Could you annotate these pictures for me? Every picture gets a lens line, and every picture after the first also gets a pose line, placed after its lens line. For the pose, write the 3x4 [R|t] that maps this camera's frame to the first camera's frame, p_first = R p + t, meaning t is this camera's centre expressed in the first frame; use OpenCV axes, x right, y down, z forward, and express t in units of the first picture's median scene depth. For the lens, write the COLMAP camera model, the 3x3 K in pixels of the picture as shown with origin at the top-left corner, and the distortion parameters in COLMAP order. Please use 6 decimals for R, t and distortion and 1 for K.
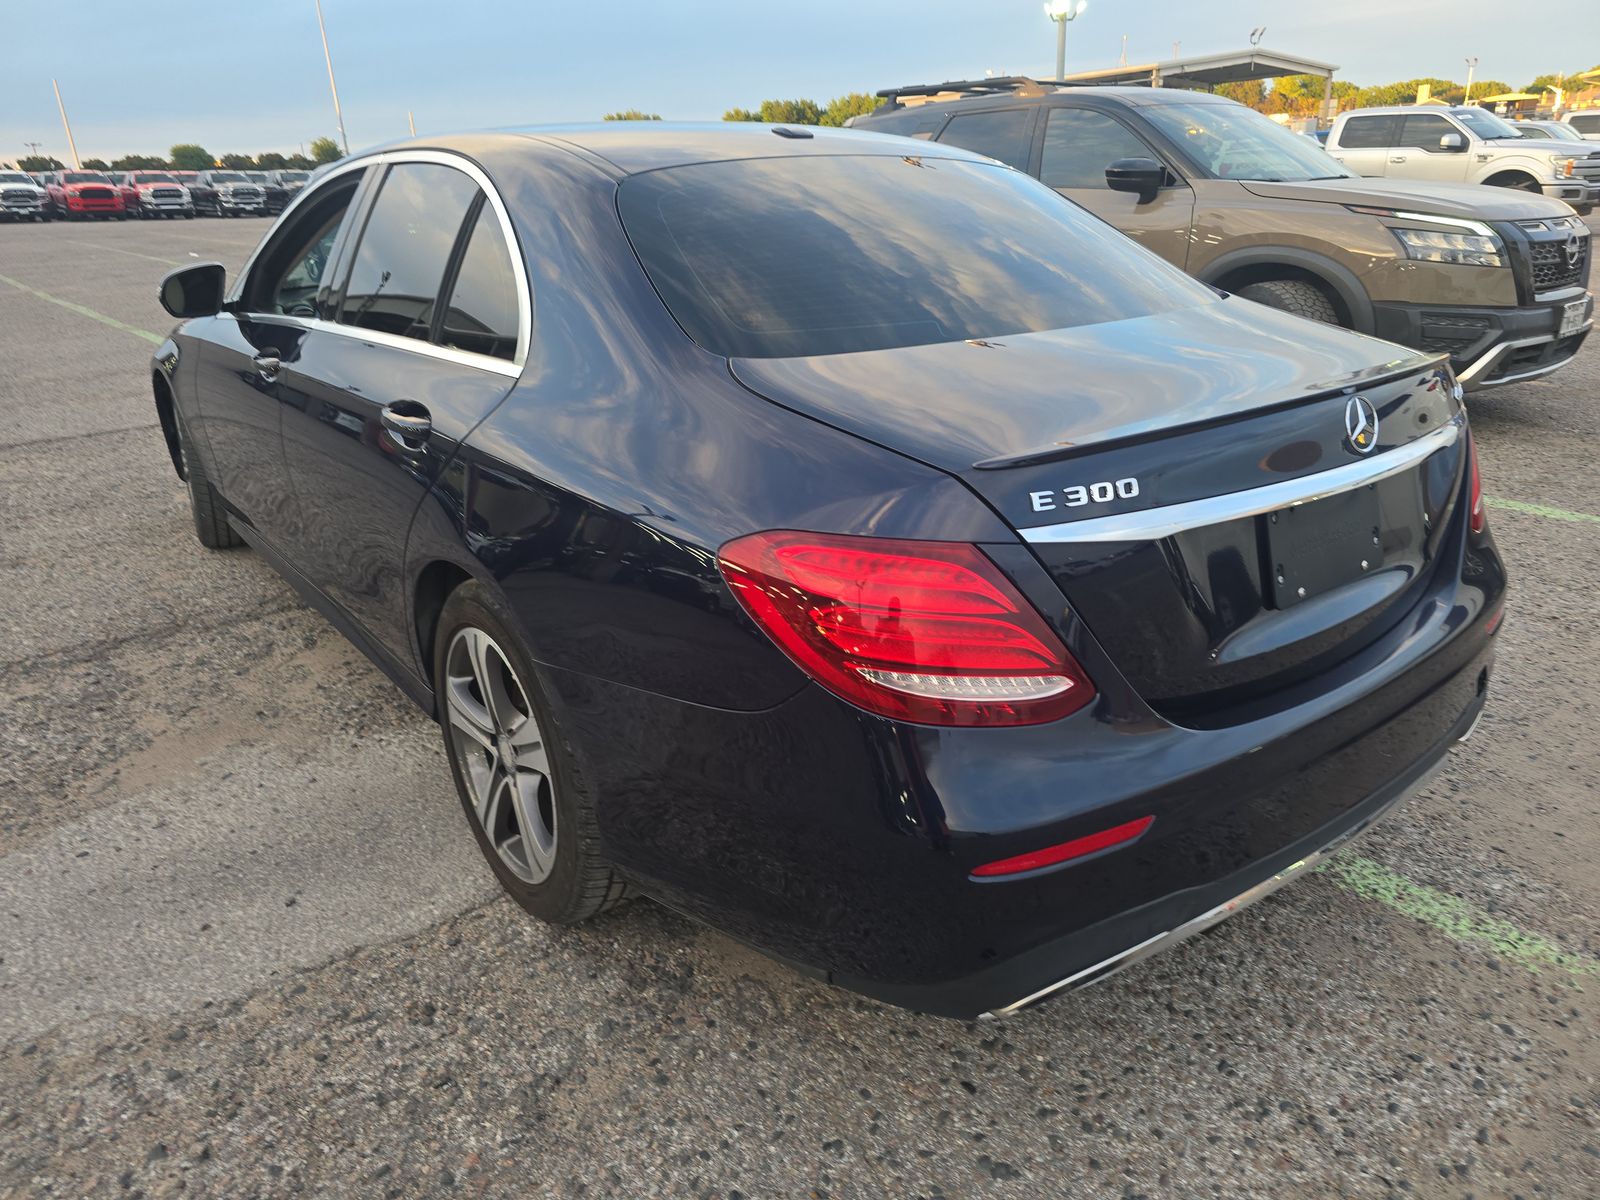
lens RADIAL K [[1097.2, 0, 793.6], [0, 1097.2, 601.9], [0, 0, 1]] dist [0.036057, -0.027728]
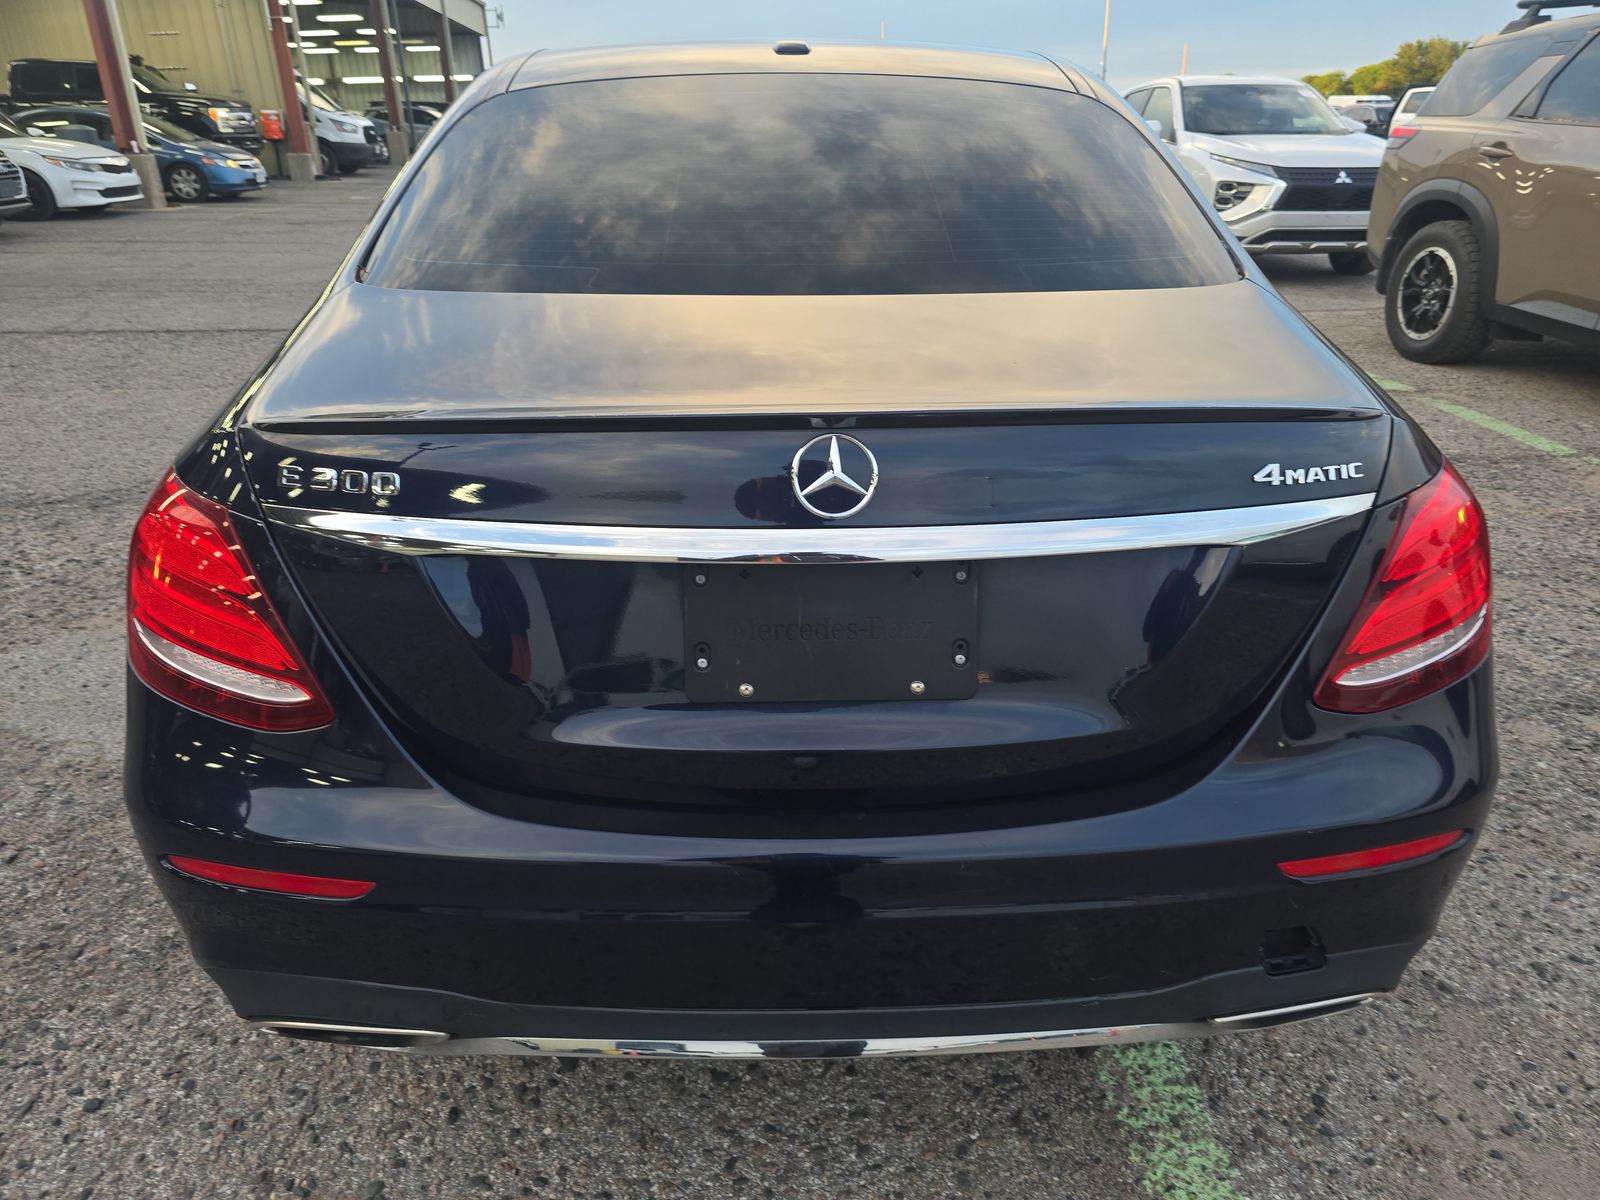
lens RADIAL K [[1097.2, 0, 793.6], [0, 1097.2, 601.9], [0, 0, 1]] dist [0.036057, -0.027728]
pose [[0.808527, 0.253410, -0.531101, 0.698803], [-0.227168, 0.966976, 0.115553, -0.127214], [0.542844, 0.027221, 0.839392, 0.343947]]
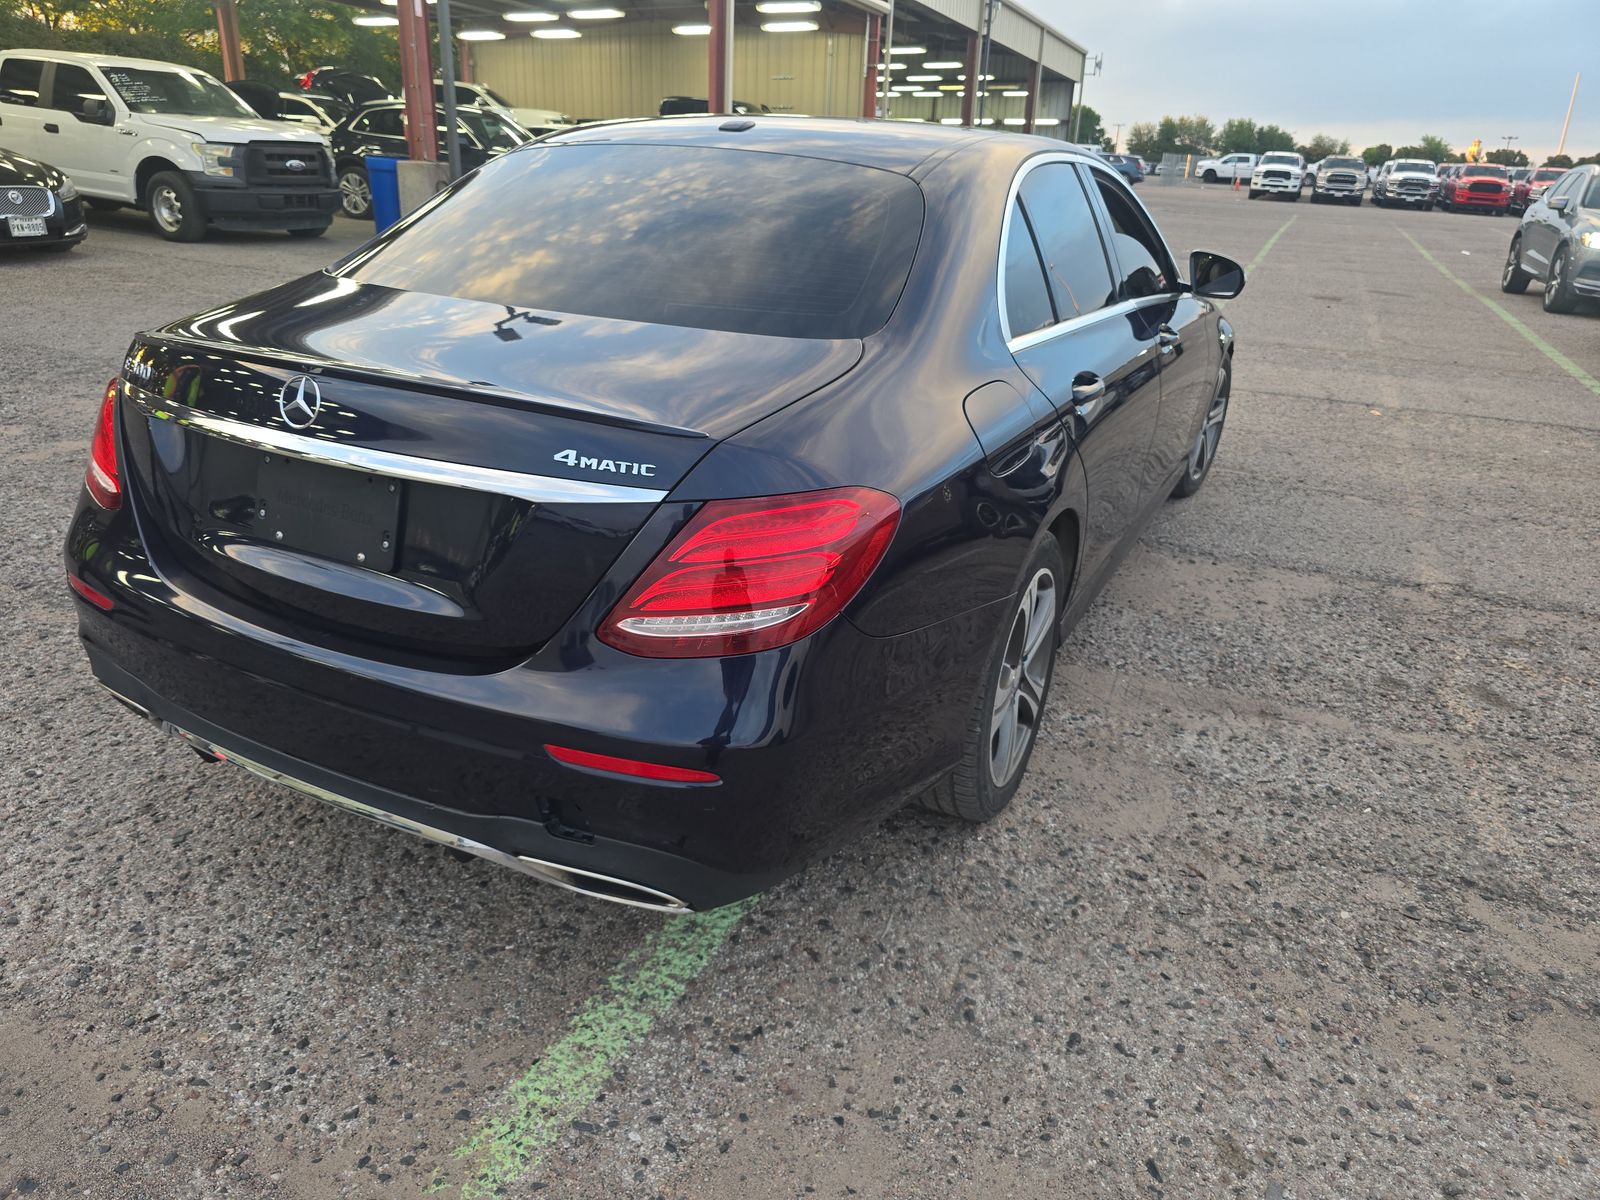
lens RADIAL K [[1097.2, 0, 793.6], [0, 1097.2, 601.9], [0, 0, 1]] dist [0.036057, -0.027728]
pose [[0.421423, 0.383762, -0.821663, 1.343945], [-0.379927, 0.897415, 0.224281, -0.329852], [0.823443, 0.217655, 0.523993, 0.706598]]
